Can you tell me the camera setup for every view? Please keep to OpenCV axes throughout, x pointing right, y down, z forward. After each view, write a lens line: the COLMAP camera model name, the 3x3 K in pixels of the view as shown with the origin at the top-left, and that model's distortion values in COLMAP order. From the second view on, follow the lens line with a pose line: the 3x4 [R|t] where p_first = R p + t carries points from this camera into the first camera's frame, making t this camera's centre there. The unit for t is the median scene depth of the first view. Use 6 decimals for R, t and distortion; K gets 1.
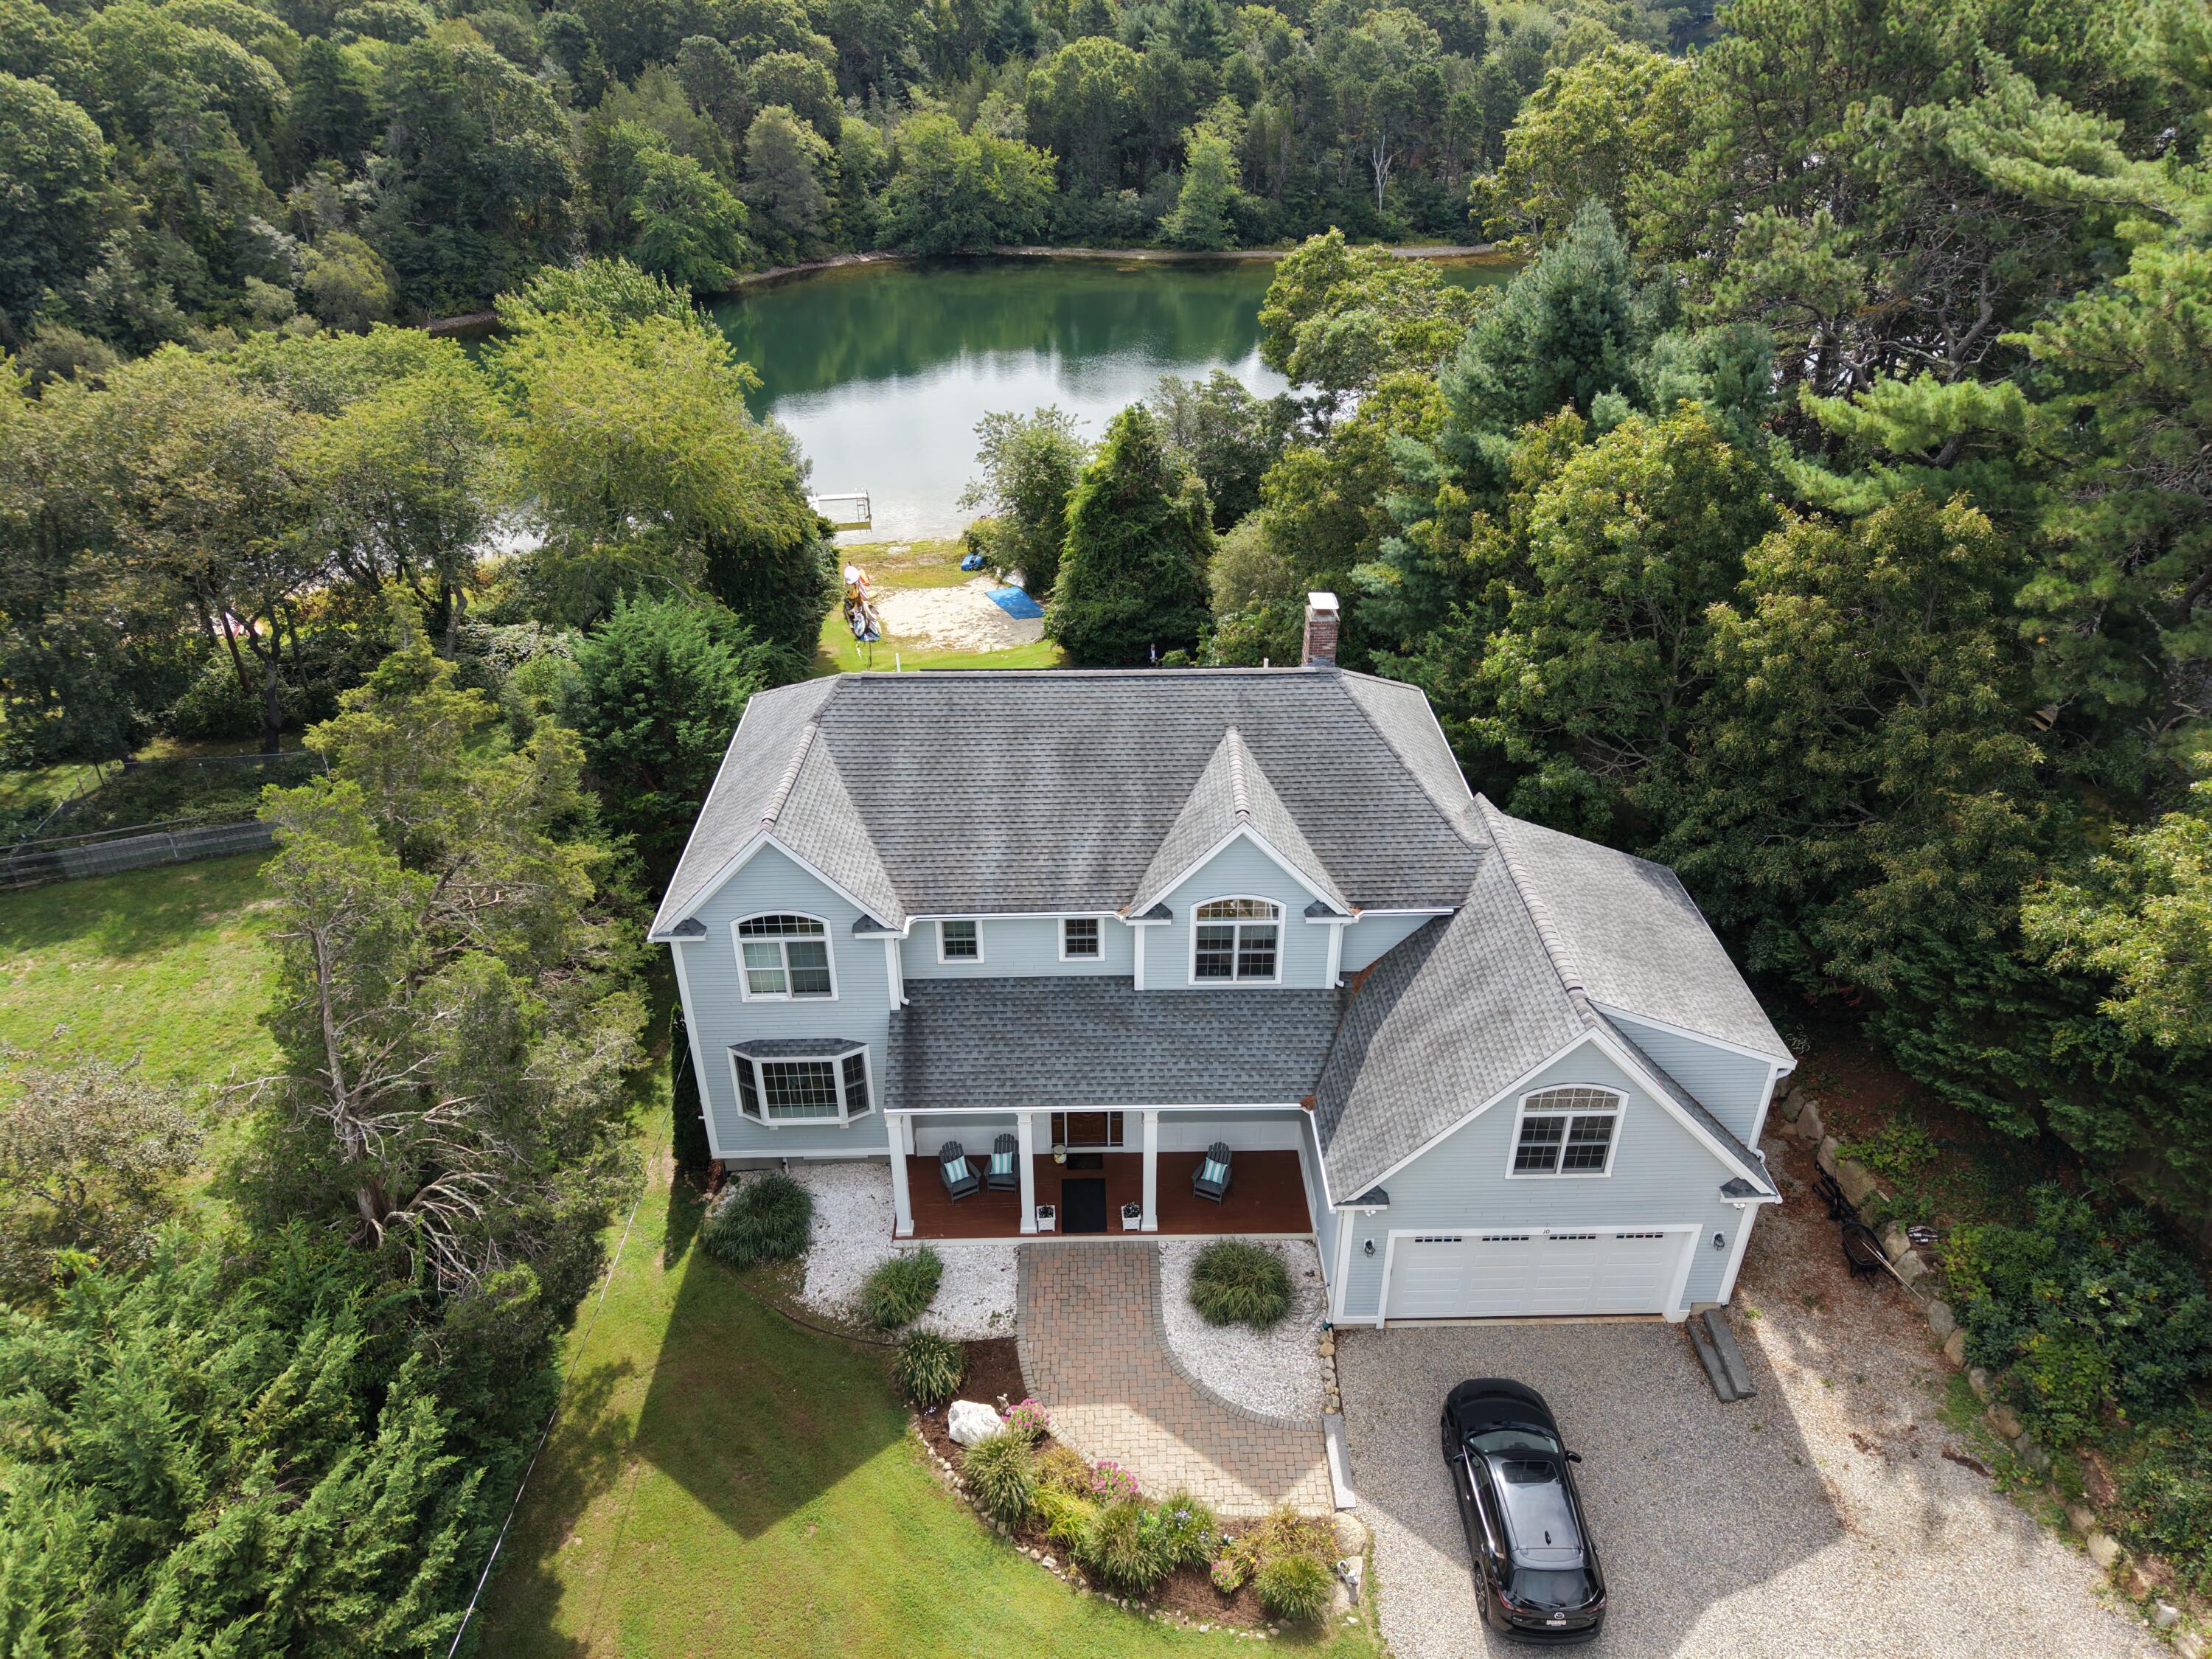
lens RADIAL K [[1519.3, 0, 1106.0], [0, 1519.3, 829.5], [0, 0, 1]] dist [0.007052, 0.003941]
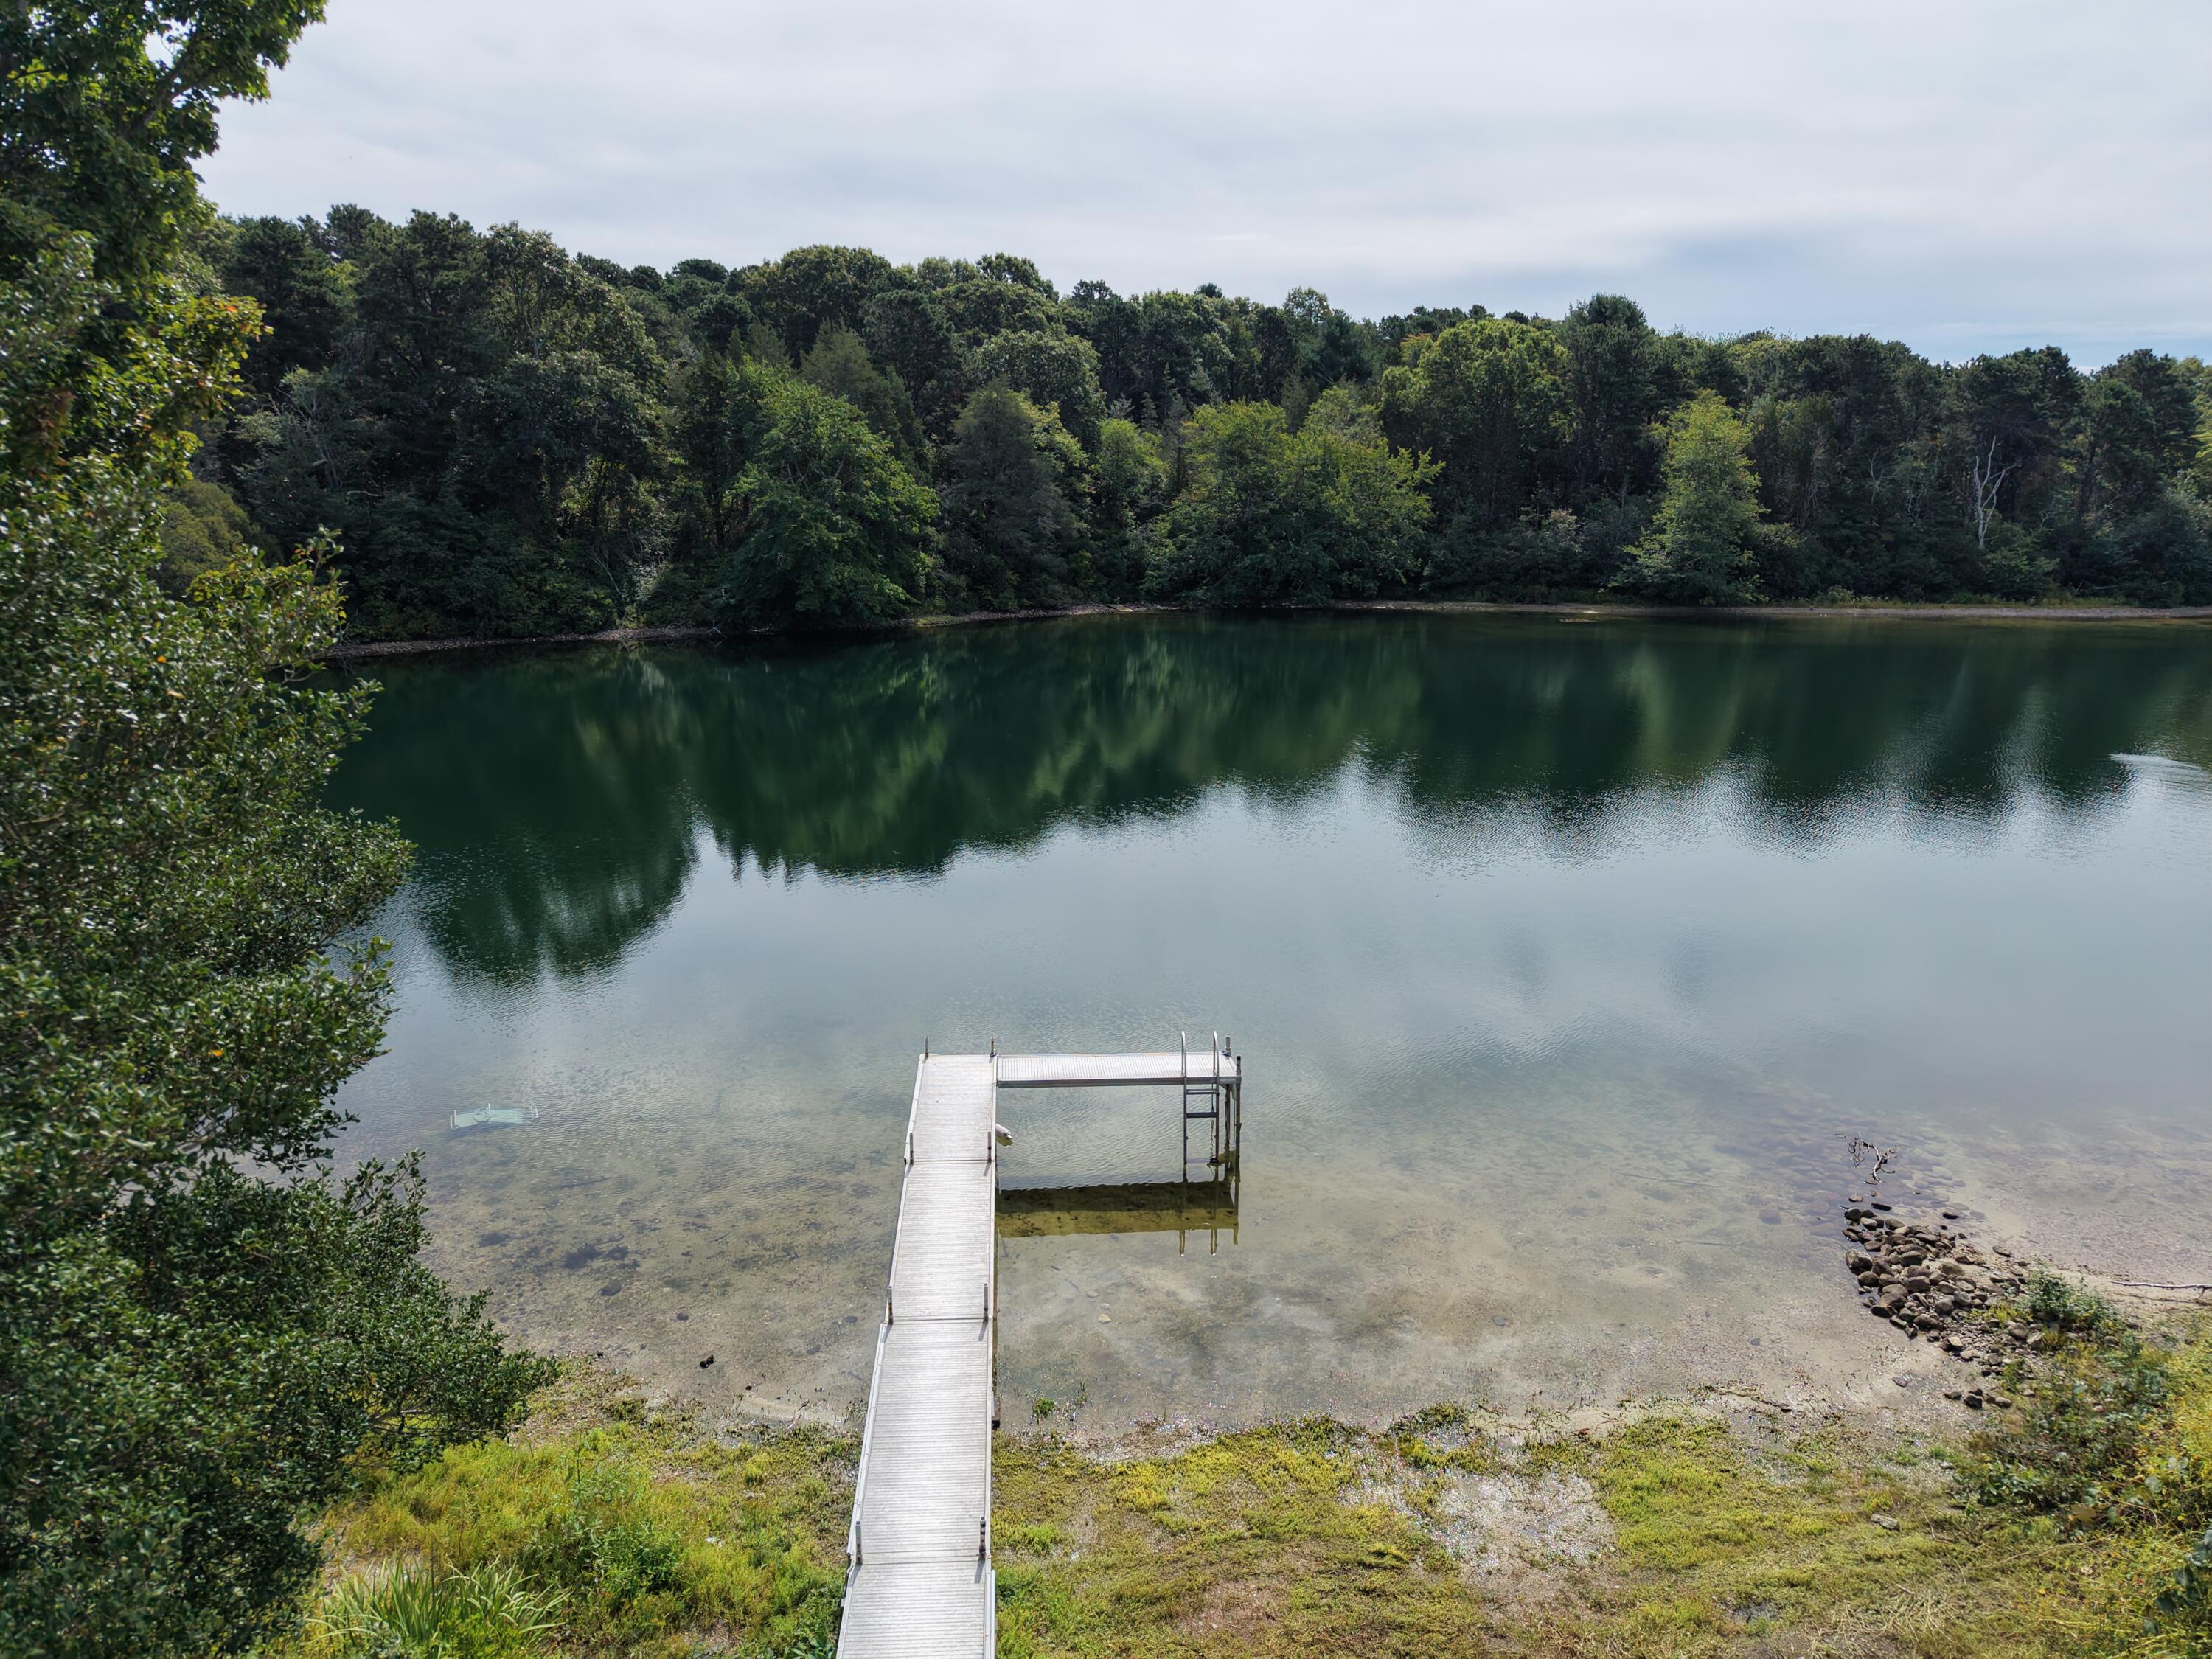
lens RADIAL K [[1519.3, 0, 1106.0], [0, 1519.3, 829.5], [0, 0, 1]] dist [0.007052, 0.003941]
pose [[0.990629, 0.034459, -0.132161, -0.081171], [-0.071680, 0.954848, -0.288317, -0.109379], [0.116259, 0.295088, 0.948371, 0.437914]]
